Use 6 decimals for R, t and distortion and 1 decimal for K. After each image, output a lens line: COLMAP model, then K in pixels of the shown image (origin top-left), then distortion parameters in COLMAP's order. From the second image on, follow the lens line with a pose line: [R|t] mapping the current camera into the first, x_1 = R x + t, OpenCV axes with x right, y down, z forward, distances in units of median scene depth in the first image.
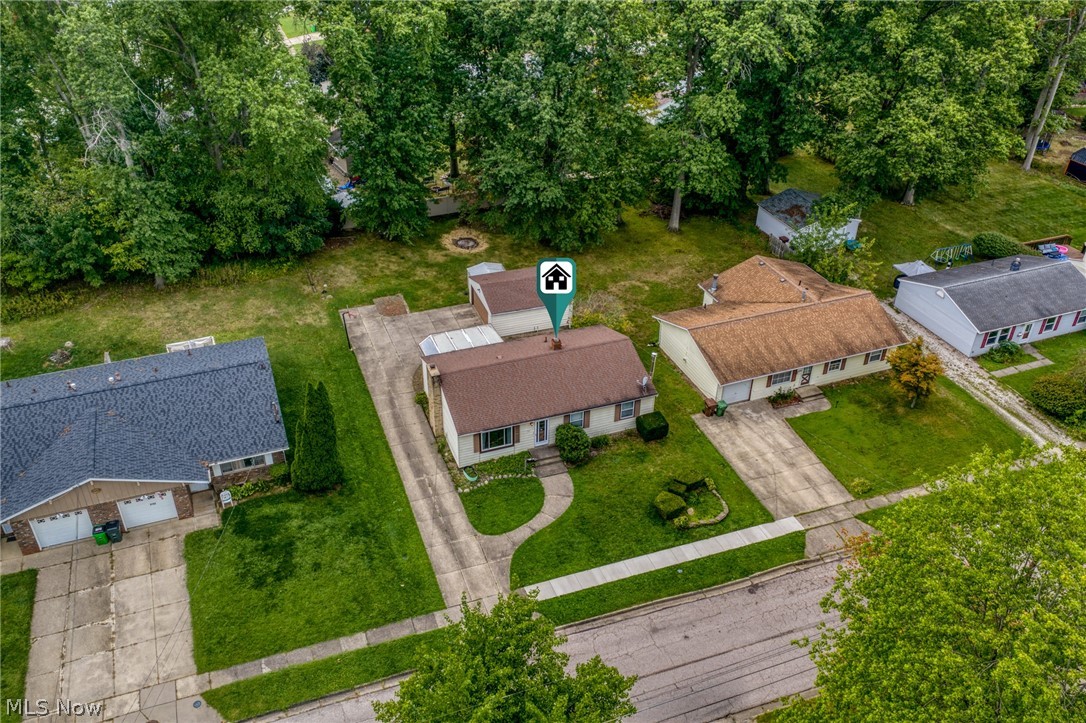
lens RADIAL K [[868.7, 0, 543.4], [0, 868.7, 360.5], [0, 0, 1]] dist [0.002375, 0.014197]
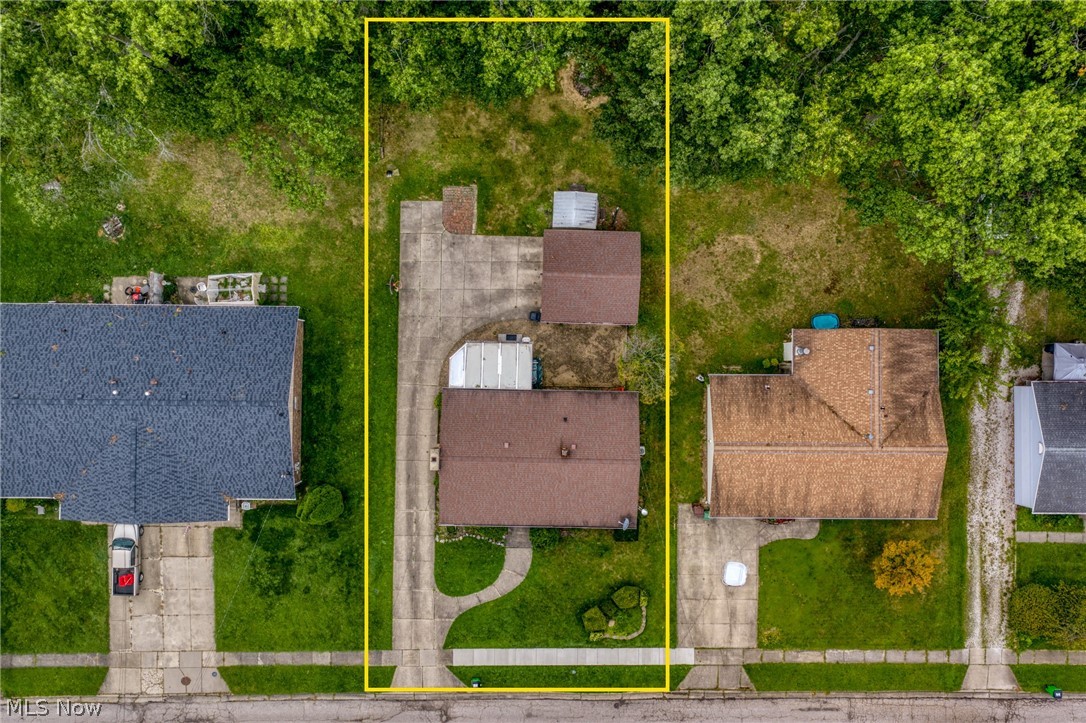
lens RADIAL K [[868.7, 0, 543.9], [0, 868.7, 361.8], [0, 0, 1]] dist [0.002375, 0.014197]
pose [[0.928148, 0.372097, -0.009248, -0.042448], [-0.211062, 0.546608, 0.810354, -1.023559], [0.306586, -0.750176, 0.585868, 0.564765]]
